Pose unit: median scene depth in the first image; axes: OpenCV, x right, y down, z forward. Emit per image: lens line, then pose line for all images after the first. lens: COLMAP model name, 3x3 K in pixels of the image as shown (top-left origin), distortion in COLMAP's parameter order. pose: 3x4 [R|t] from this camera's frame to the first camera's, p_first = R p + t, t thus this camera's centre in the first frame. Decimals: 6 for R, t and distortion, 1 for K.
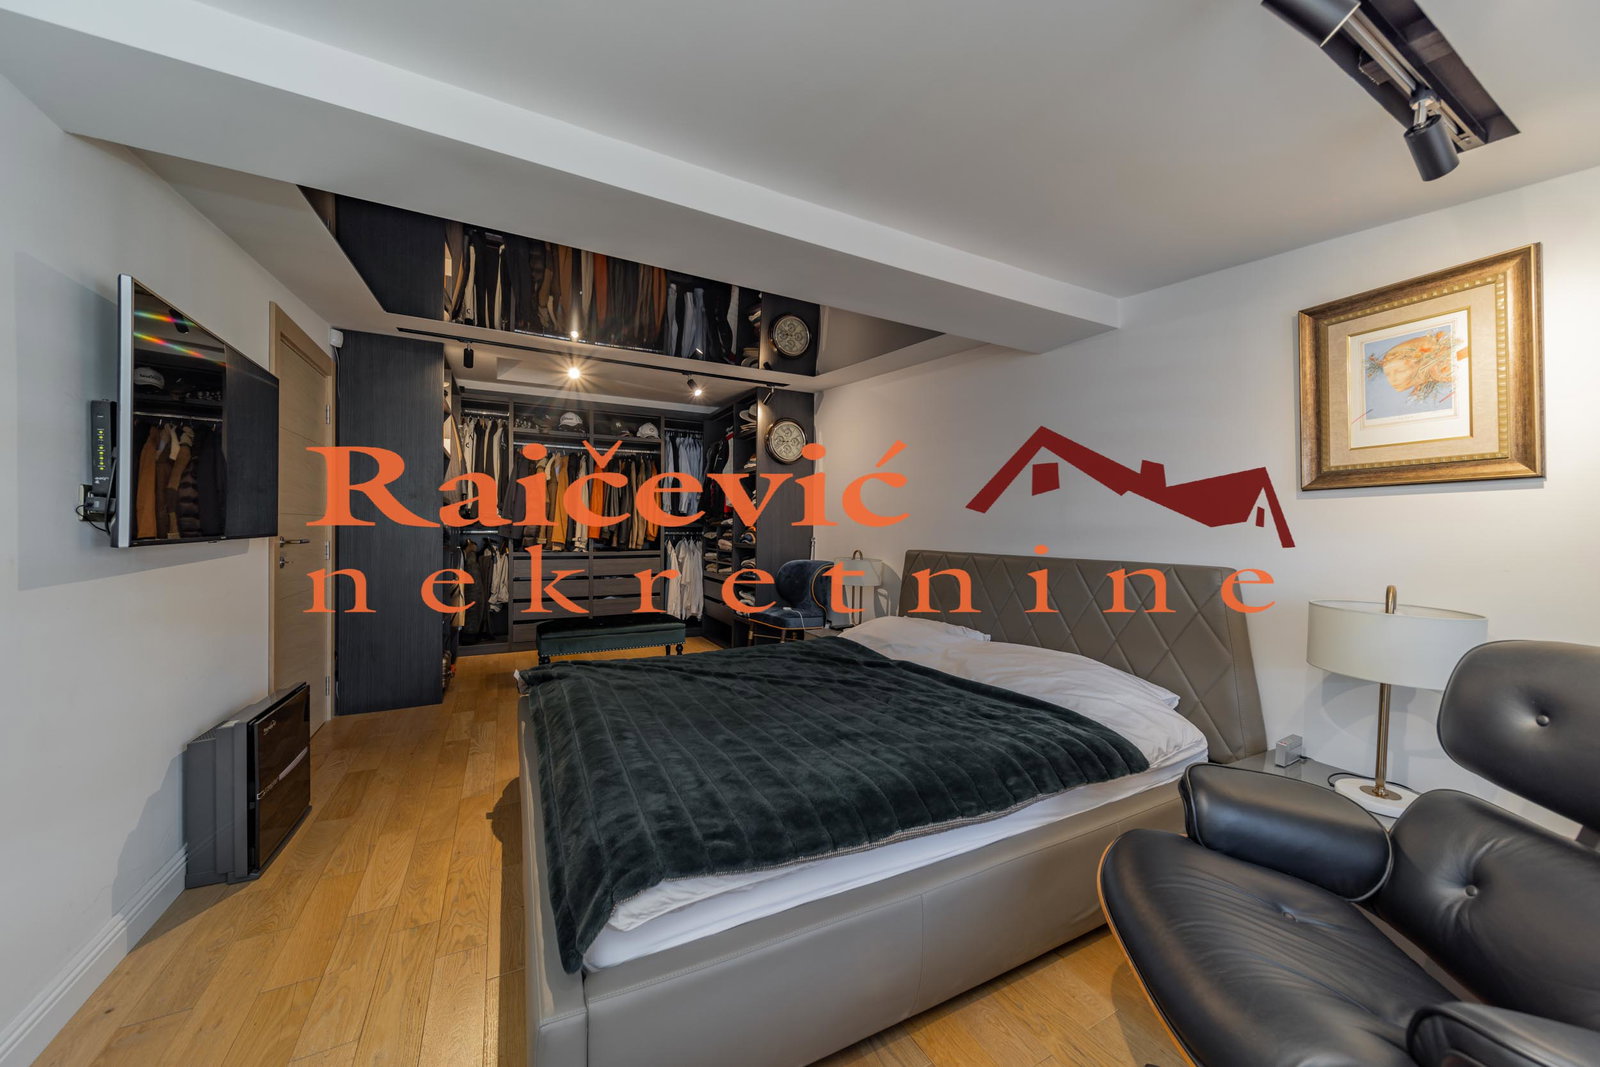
lens RADIAL K [[557.2, 0, 800.0], [0, 557.2, 533.5], [0, 0, 1]] dist [-0.008131, -0.000033]
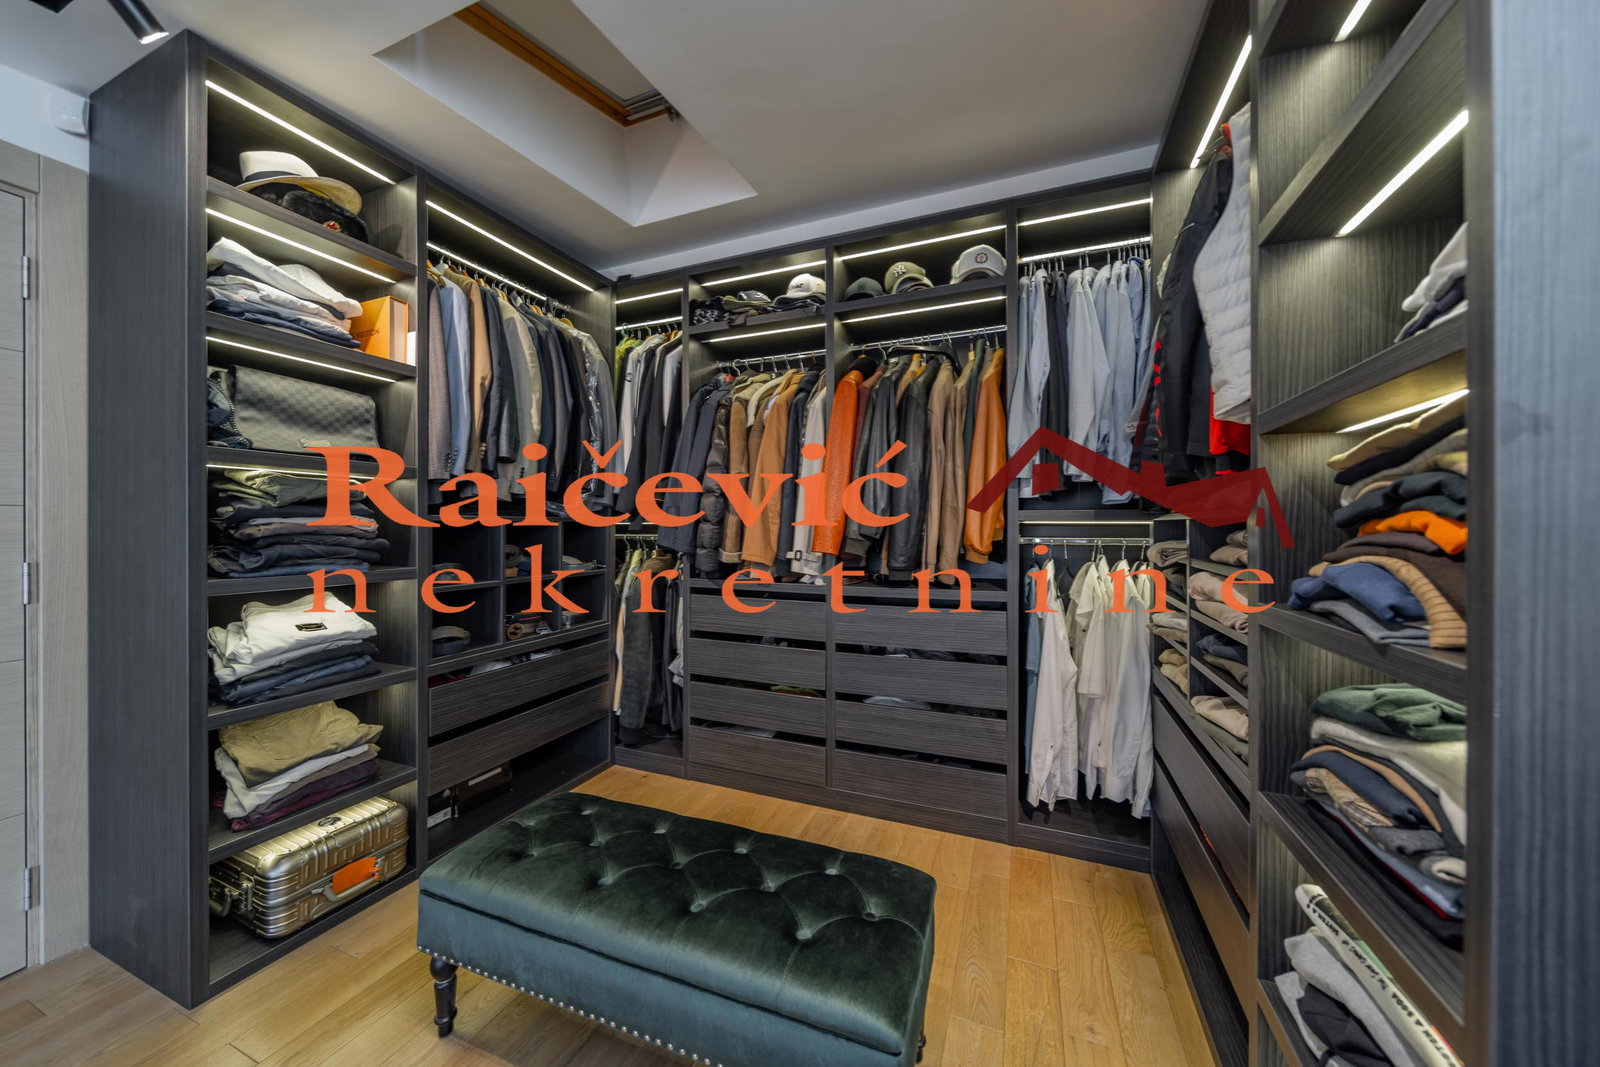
lens RADIAL K [[557.2, 0, 800.0], [0, 557.2, 533.5], [0, 0, 1]] dist [-0.008131, -0.000033]
pose [[0.640470, 0.002955, -0.767978, -0.069698], [0.002985, 0.999975, 0.006337, -0.008599], [0.767977, -0.006351, 0.640445, 0.710854]]
